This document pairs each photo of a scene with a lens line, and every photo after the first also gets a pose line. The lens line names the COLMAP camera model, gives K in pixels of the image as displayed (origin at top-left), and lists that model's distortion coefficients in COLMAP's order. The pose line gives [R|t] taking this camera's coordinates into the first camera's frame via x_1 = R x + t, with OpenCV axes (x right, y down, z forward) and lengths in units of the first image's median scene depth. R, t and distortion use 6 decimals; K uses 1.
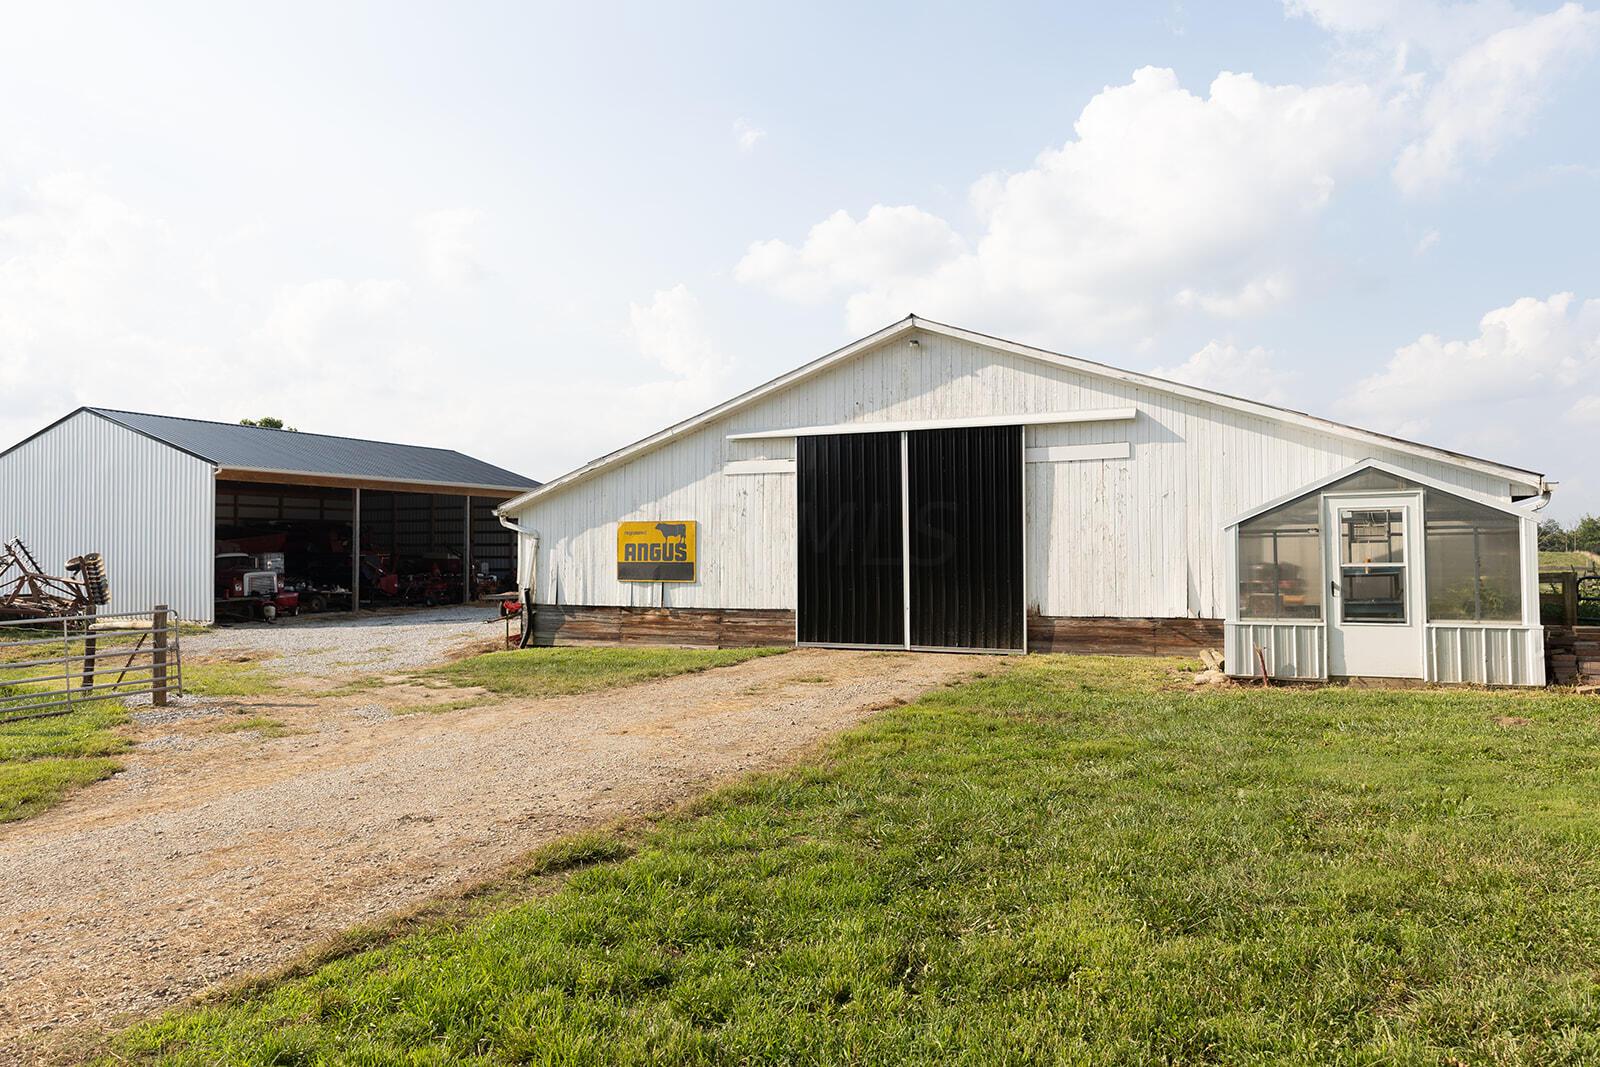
lens RADIAL K [[1105.3, 0, 800.3], [0, 1105.3, 531.2], [0, 0, 1]] dist [0.001774, 0.001717]
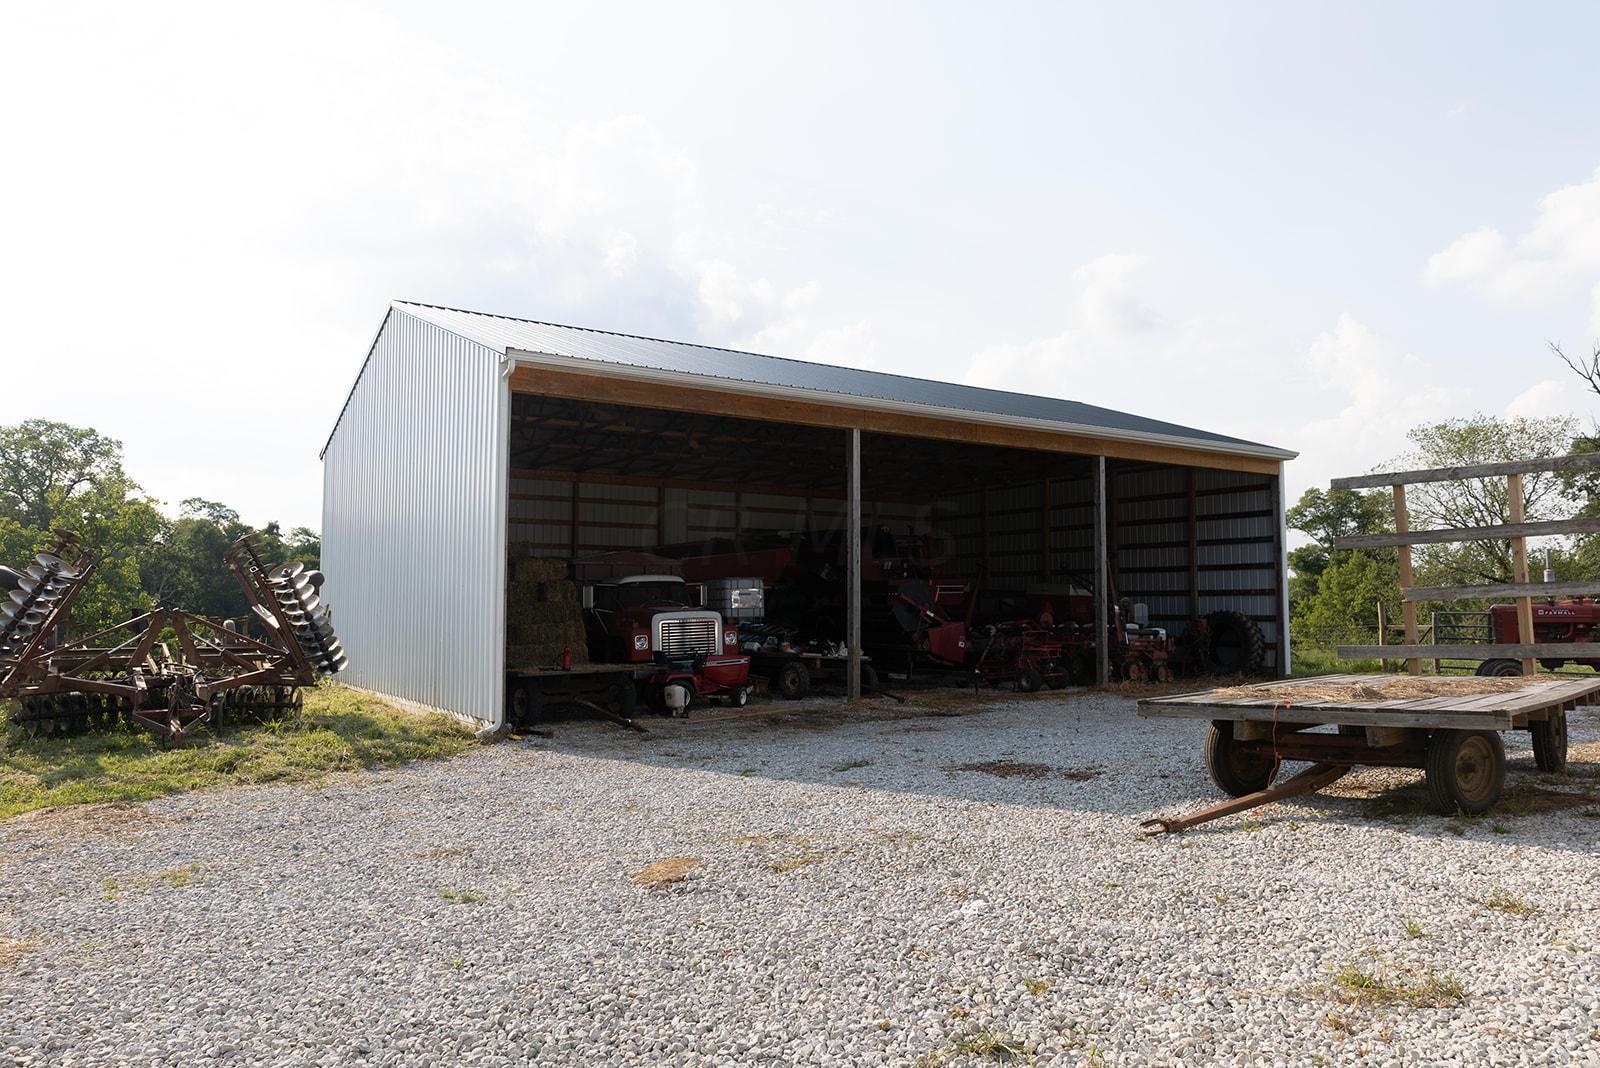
lens RADIAL K [[1105.3, 0, 800.5], [0, 1105.3, 534.3], [0, 0, 1]] dist [0.001774, 0.001717]
pose [[0.840436, -0.028856, -0.541142, -0.153878], [0.003211, 0.998829, -0.048276, 0.022986], [0.541901, 0.038835, 0.839544, 0.532766]]
